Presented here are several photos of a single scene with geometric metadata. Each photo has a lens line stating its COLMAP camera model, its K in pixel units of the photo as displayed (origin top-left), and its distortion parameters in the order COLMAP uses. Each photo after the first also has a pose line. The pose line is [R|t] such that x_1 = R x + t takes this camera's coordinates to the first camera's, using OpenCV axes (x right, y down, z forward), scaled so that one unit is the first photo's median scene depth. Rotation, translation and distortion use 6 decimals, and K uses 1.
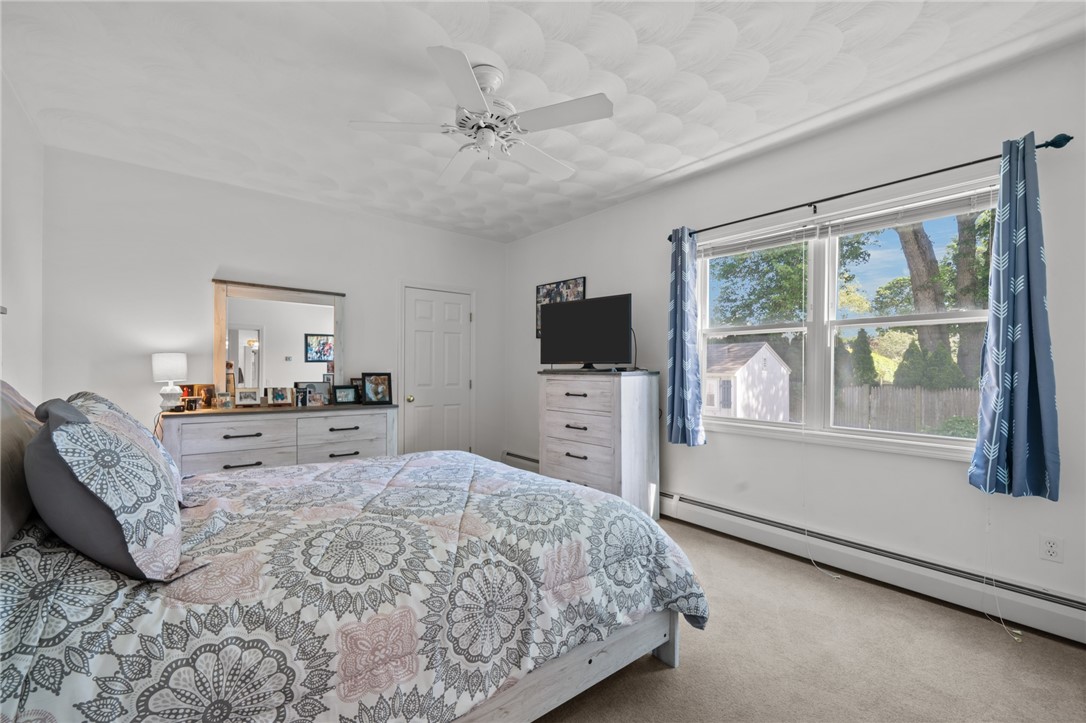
lens RADIAL K [[458.2, 0, 507.7], [0, 458.2, 370.1], [0, 0, 1]] dist [0.001357, 0.000109]
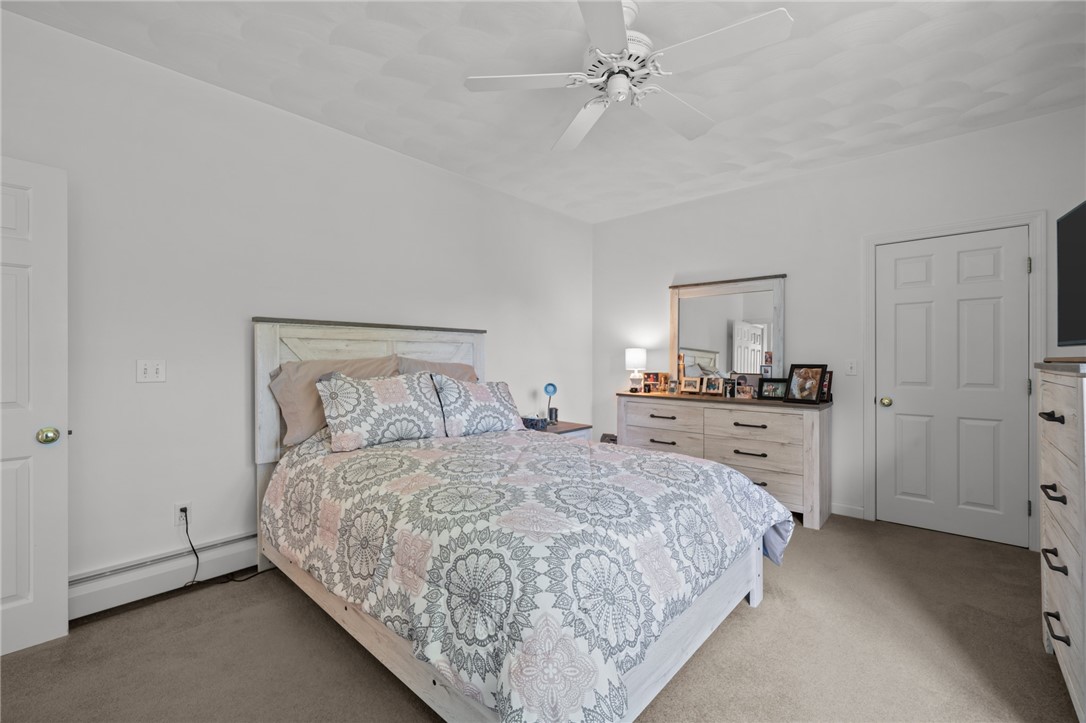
lens RADIAL K [[450.2, 0, 543.0], [0, 450.2, 361.5], [0, 0, 1]] dist [-0.000145, 0.000160]
pose [[0.192191, -0.001690, -0.981356, 0.447029], [-0.000777, 0.999998, -0.001874, 0.003025], [0.981357, 0.001123, 0.192190, 0.425497]]
